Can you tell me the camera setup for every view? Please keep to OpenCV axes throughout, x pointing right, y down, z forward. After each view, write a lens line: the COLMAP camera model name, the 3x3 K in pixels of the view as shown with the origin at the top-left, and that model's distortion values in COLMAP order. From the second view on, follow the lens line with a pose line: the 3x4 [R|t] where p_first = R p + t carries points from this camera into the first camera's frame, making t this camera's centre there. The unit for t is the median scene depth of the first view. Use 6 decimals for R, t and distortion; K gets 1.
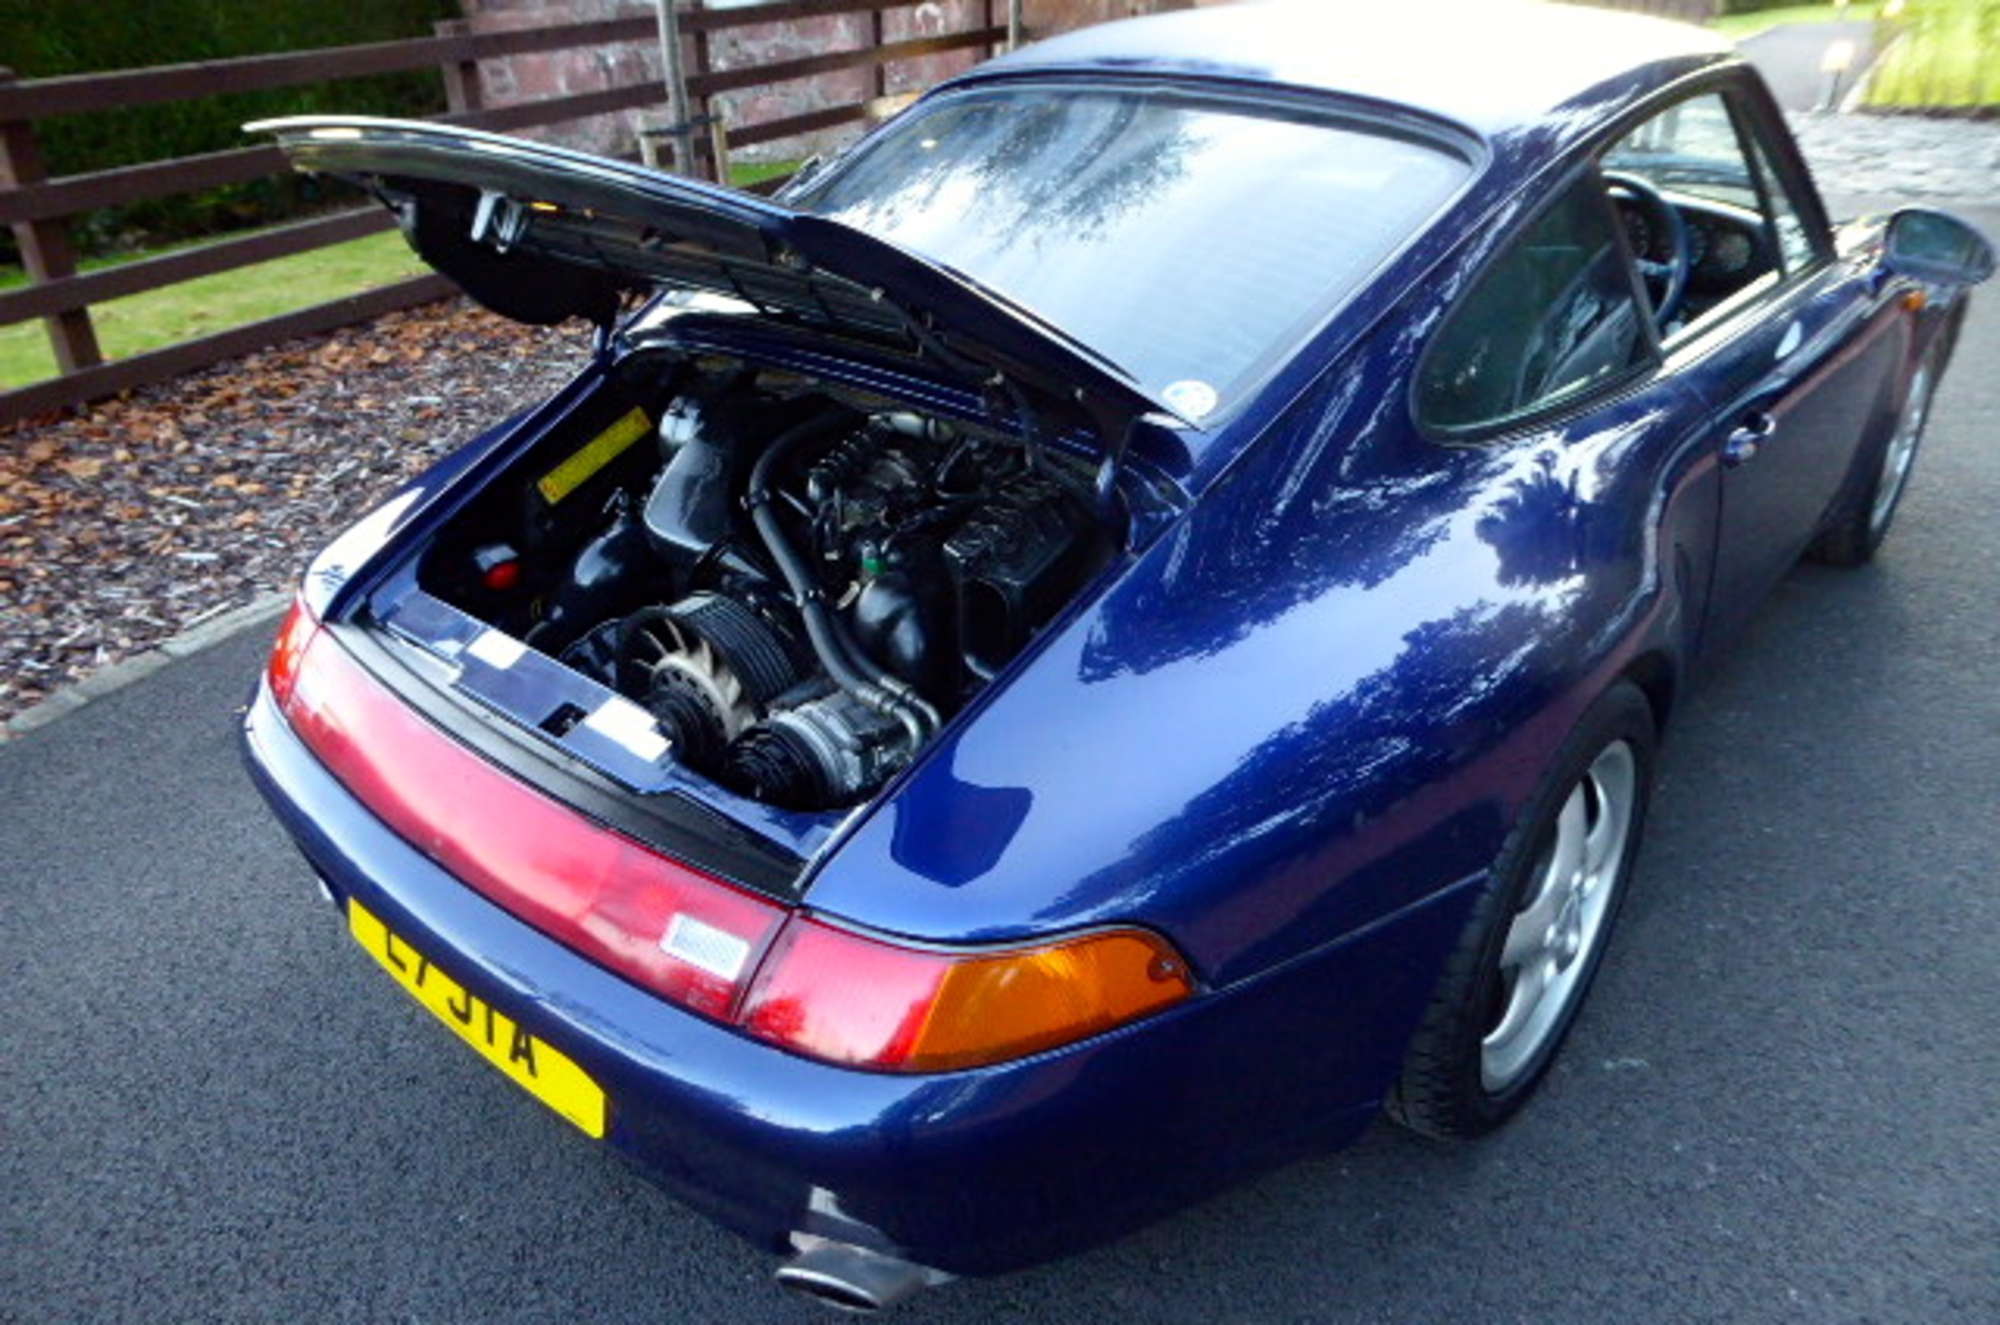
lens RADIAL K [[1390.7, 0, 1000.0], [0, 1390.7, 662.5], [0, 0, 1]] dist [-0.025913, 0.008611]
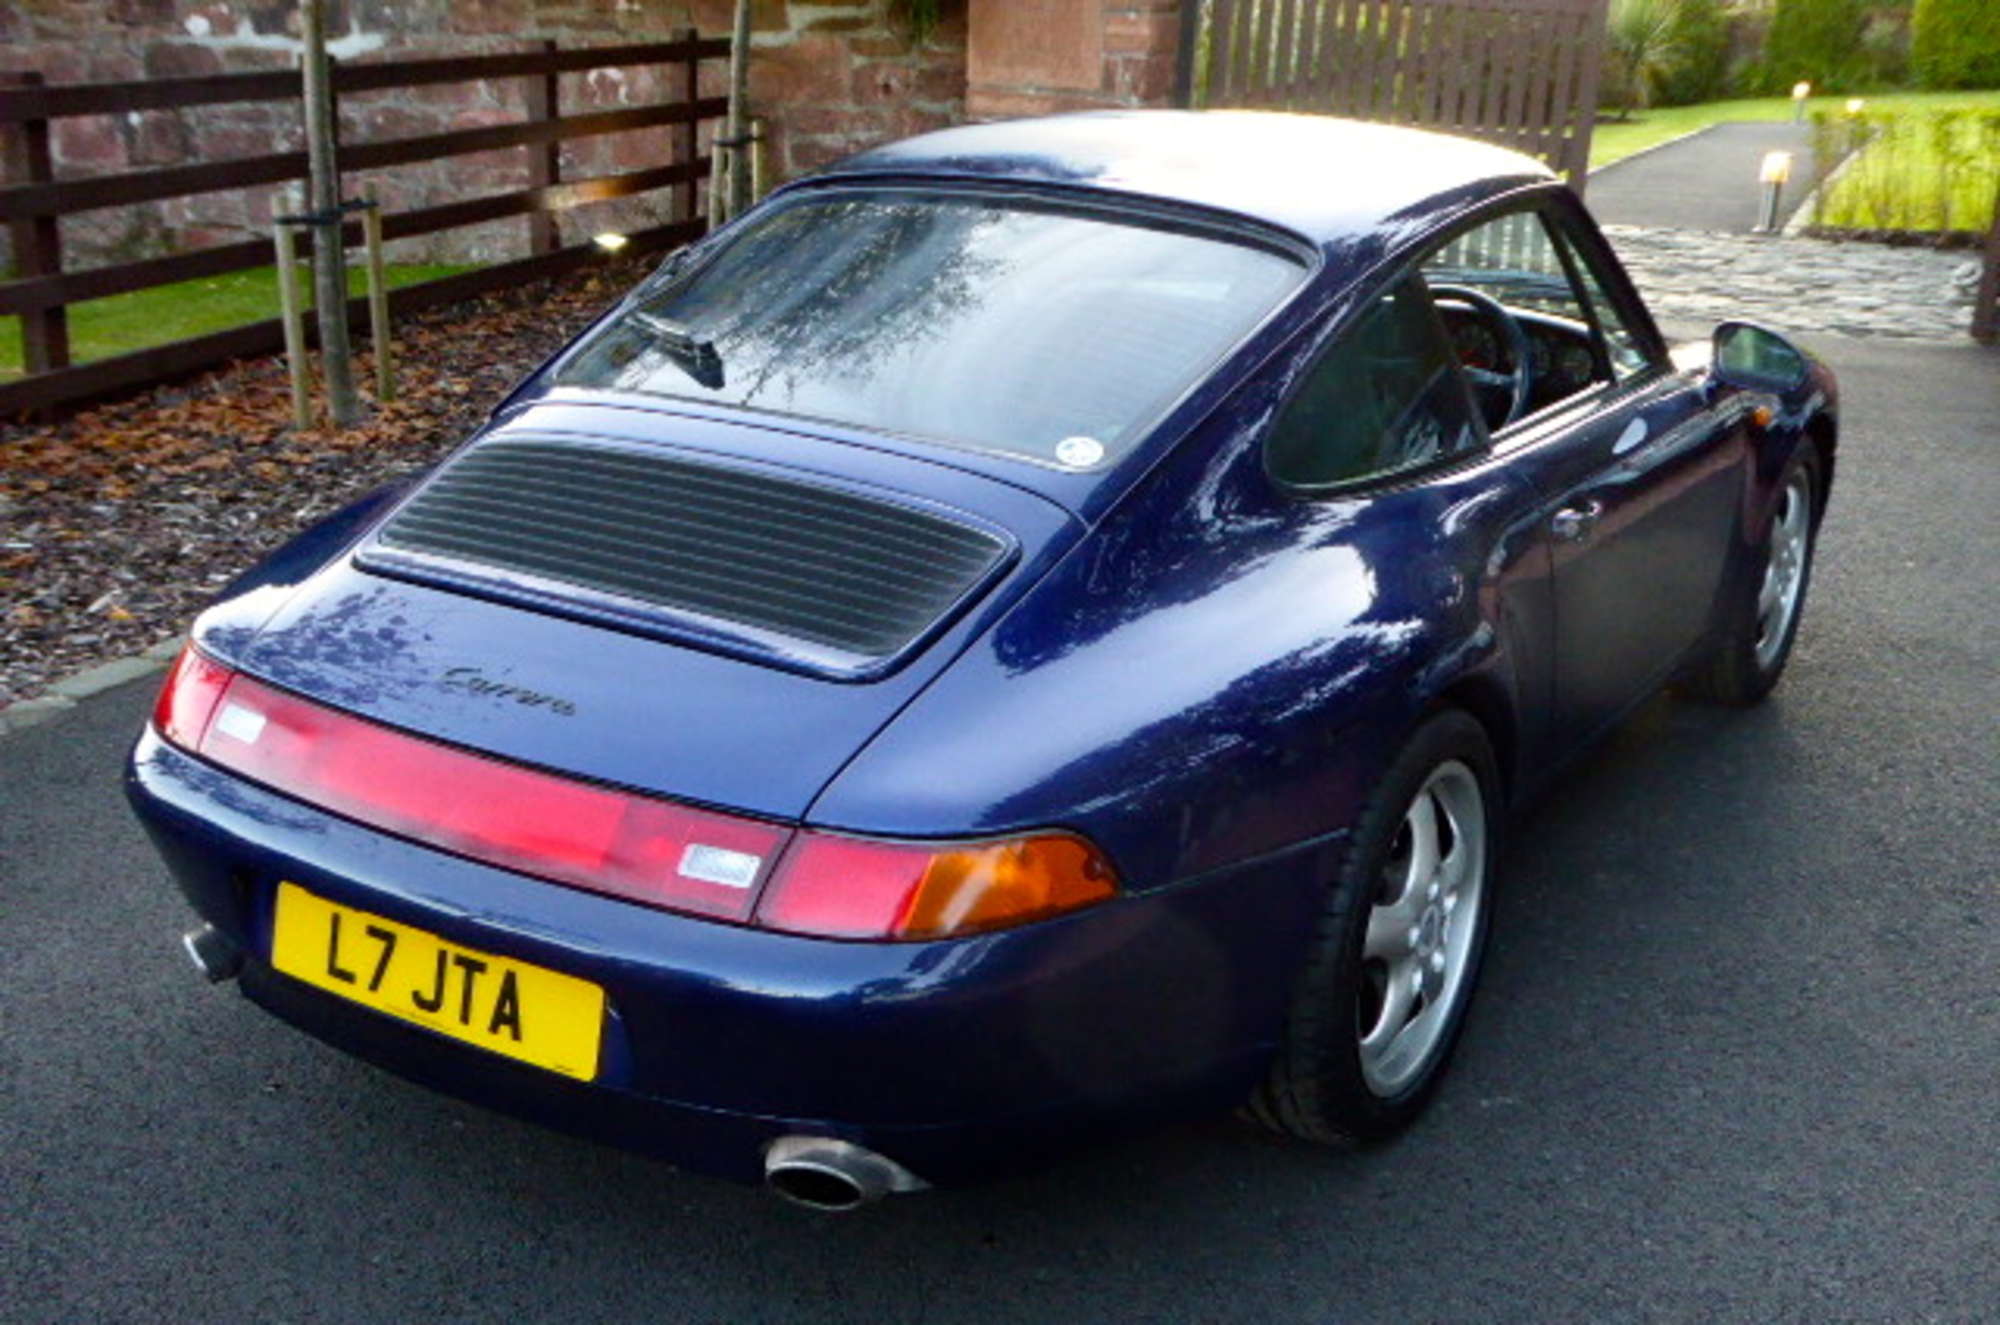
lens RADIAL K [[2112.6, 0, 1000.0], [0, 2112.6, 662.5], [0, 0, 1]] dist [0.142754, -0.378520]
pose [[0.987248, -0.003740, 0.159149, -0.133851], [0.030794, 0.985327, -0.167874, 0.175963], [-0.156186, 0.170634, 0.972877, -0.432882]]
